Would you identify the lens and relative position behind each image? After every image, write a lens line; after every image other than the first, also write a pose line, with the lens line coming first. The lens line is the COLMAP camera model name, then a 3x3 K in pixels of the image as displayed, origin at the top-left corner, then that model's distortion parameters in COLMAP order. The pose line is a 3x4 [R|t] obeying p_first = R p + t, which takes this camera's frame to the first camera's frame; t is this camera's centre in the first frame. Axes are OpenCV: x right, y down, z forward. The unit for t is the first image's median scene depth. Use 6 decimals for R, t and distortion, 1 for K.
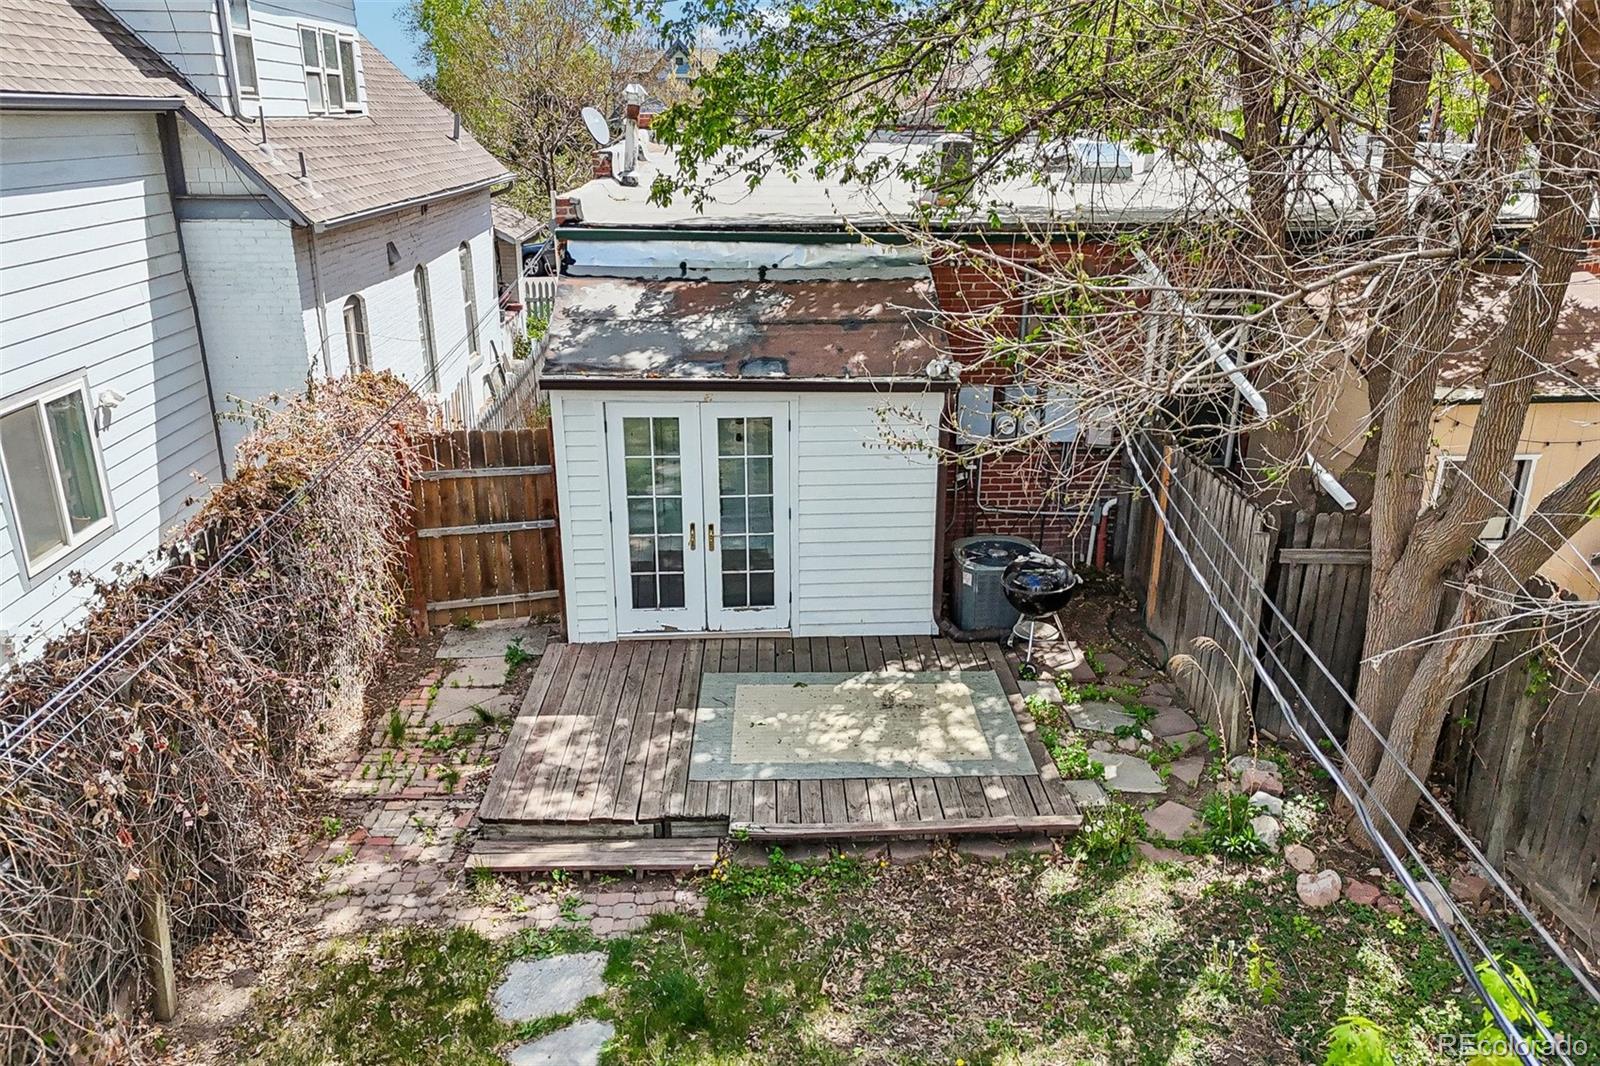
lens RADIAL K [[1106.9, 0, 795.4], [0, 1106.9, 510.9], [0, 0, 1]] dist [0.047366, -0.049441]
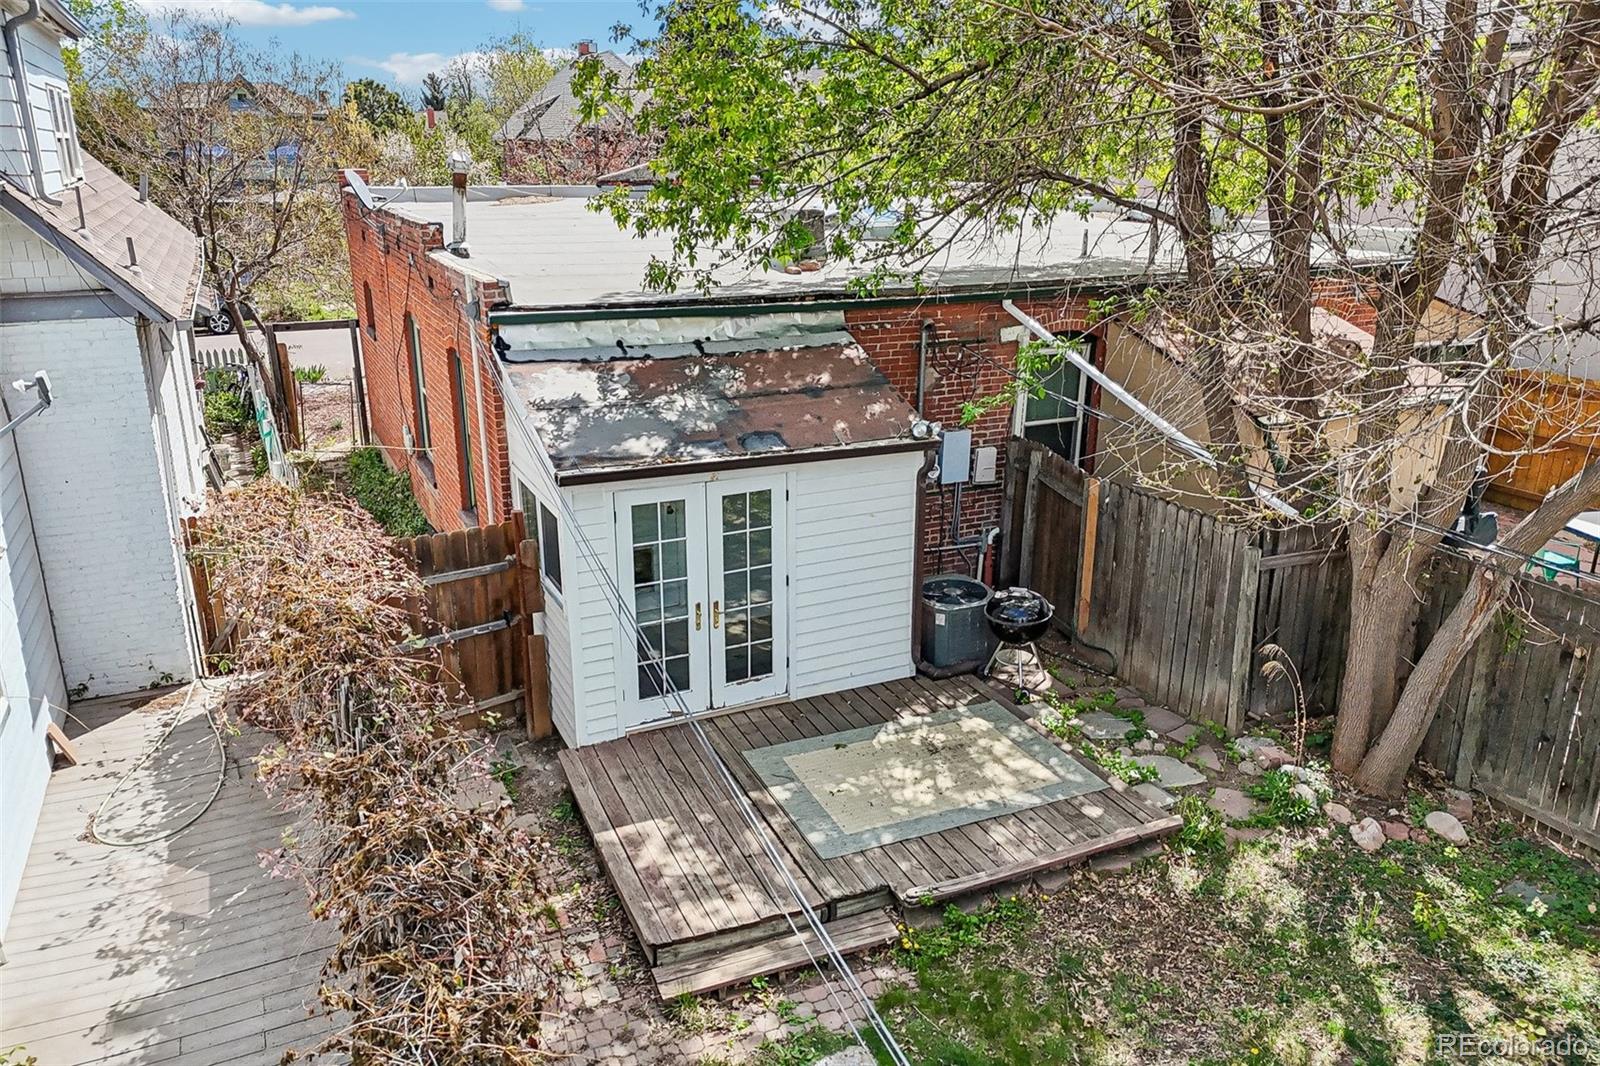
lens RADIAL K [[1106.9, 0, 795.4], [0, 1106.9, 510.9], [0, 0, 1]] dist [0.047366, -0.049441]
pose [[0.935445, -0.109399, 0.336116, -0.346954], [0.119516, 0.992787, -0.009494, -0.053300], [-0.332653, 0.049052, 0.941773, 0.034696]]
